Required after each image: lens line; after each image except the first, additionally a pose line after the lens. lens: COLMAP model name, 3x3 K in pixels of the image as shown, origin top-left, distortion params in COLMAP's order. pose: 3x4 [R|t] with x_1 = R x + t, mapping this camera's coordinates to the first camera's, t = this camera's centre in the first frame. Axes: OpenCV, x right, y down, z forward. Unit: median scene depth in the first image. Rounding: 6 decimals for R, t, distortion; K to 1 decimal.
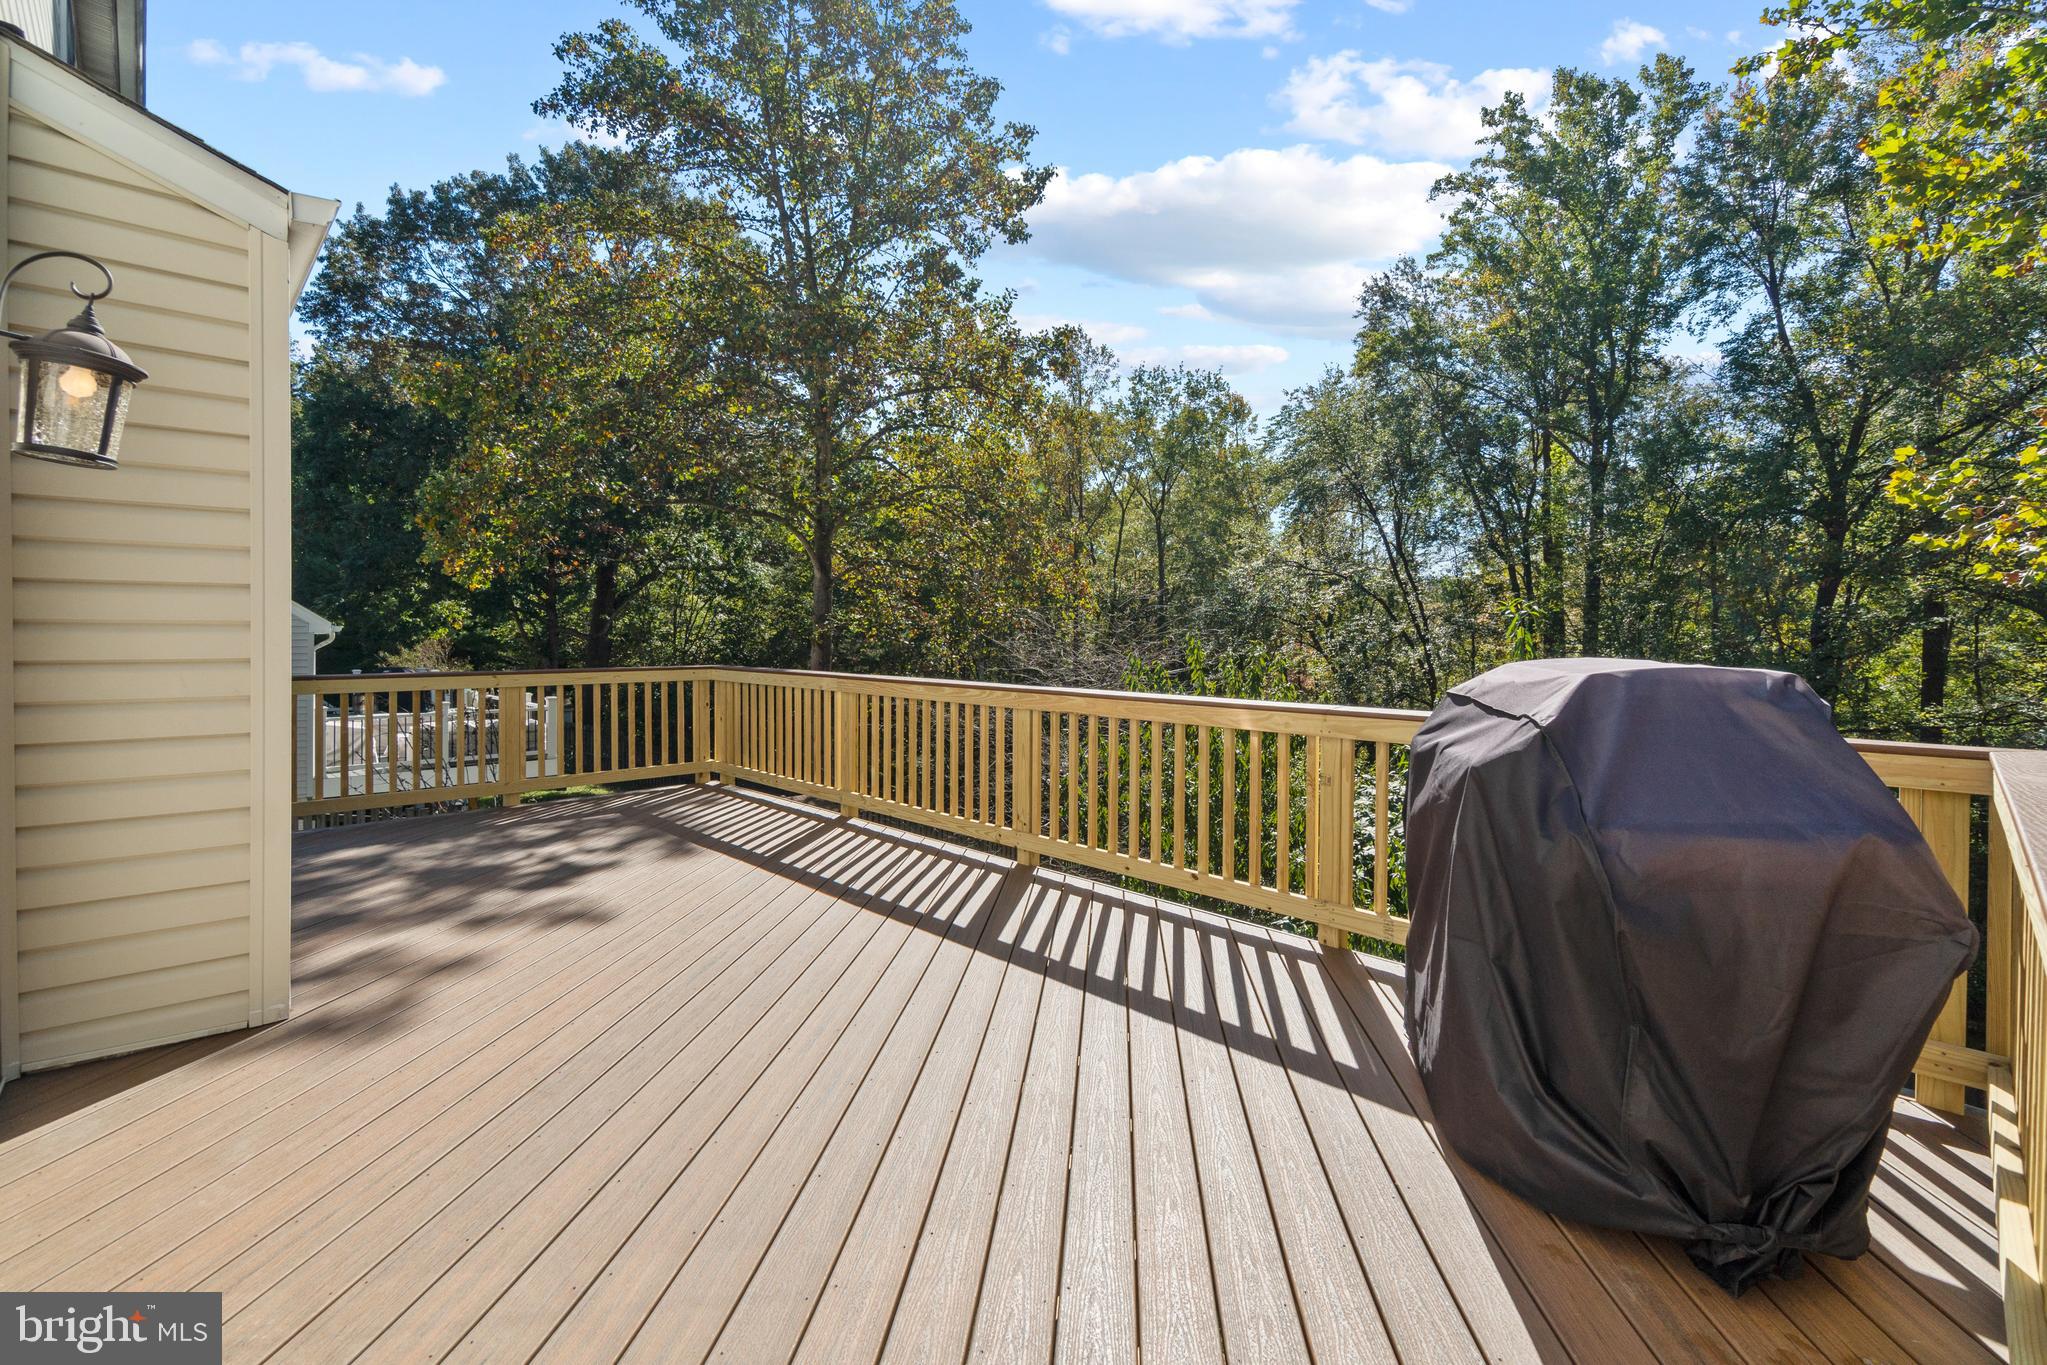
lens RADIAL K [[927.8, 0, 1023.5], [0, 927.8, 682.5], [0, 0, 1]] dist [0.000749, -0.000132]
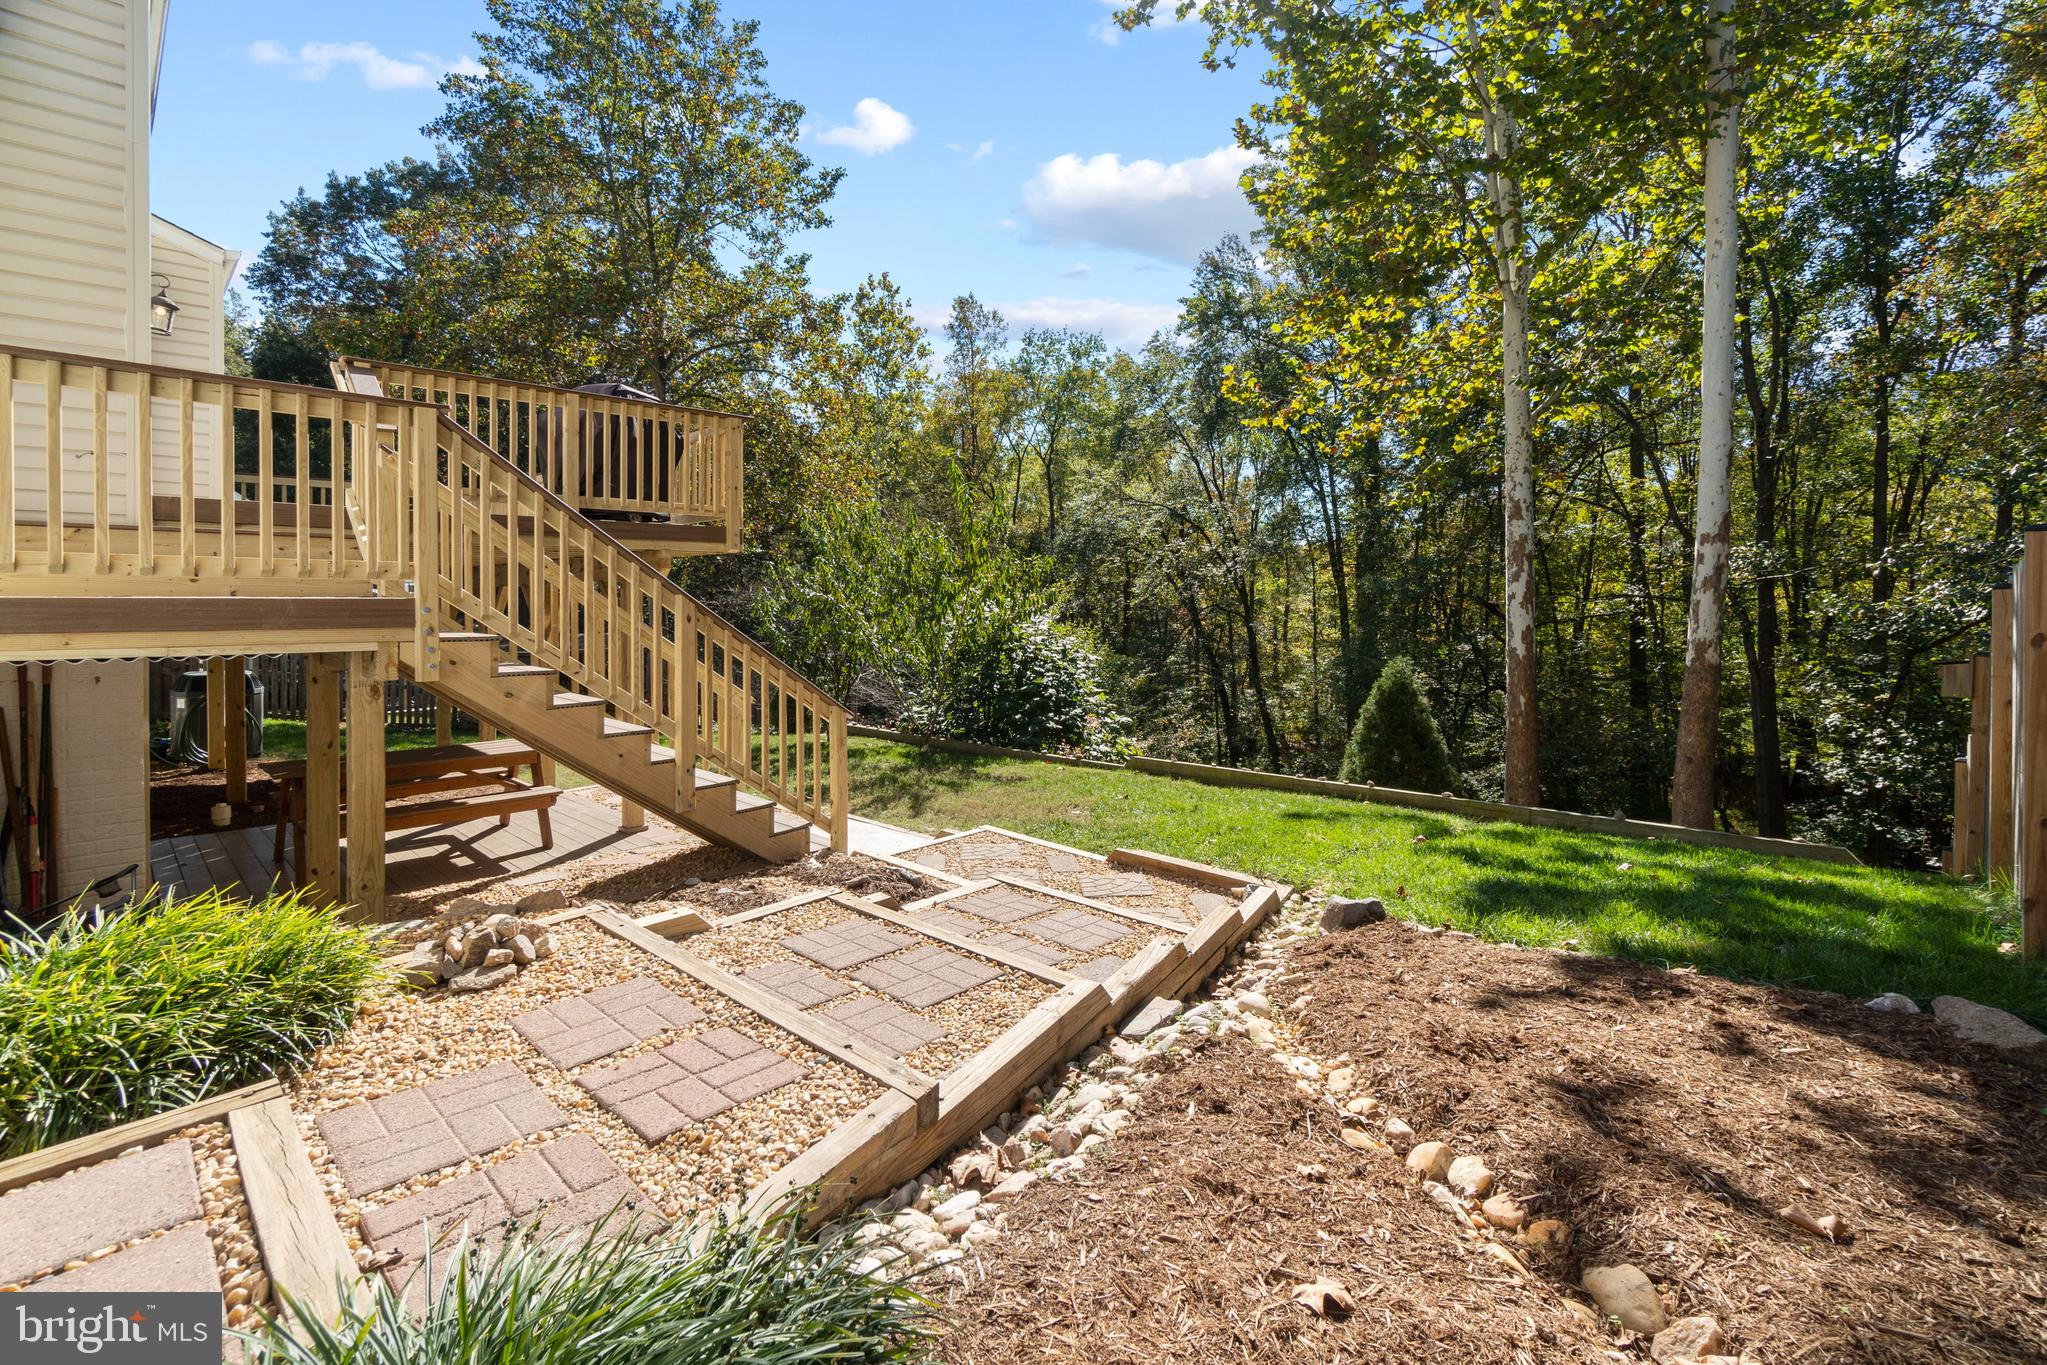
lens RADIAL K [[920.3, 0, 1020.8], [0, 920.3, 628.3], [0, 0, 1]] dist [-0.000544, 0.000095]
pose [[0.999357, -0.012618, 0.033555, 0.128207], [0.013219, 0.999756, -0.017722, 0.061487], [-0.033323, 0.018154, 0.999280, -0.156347]]
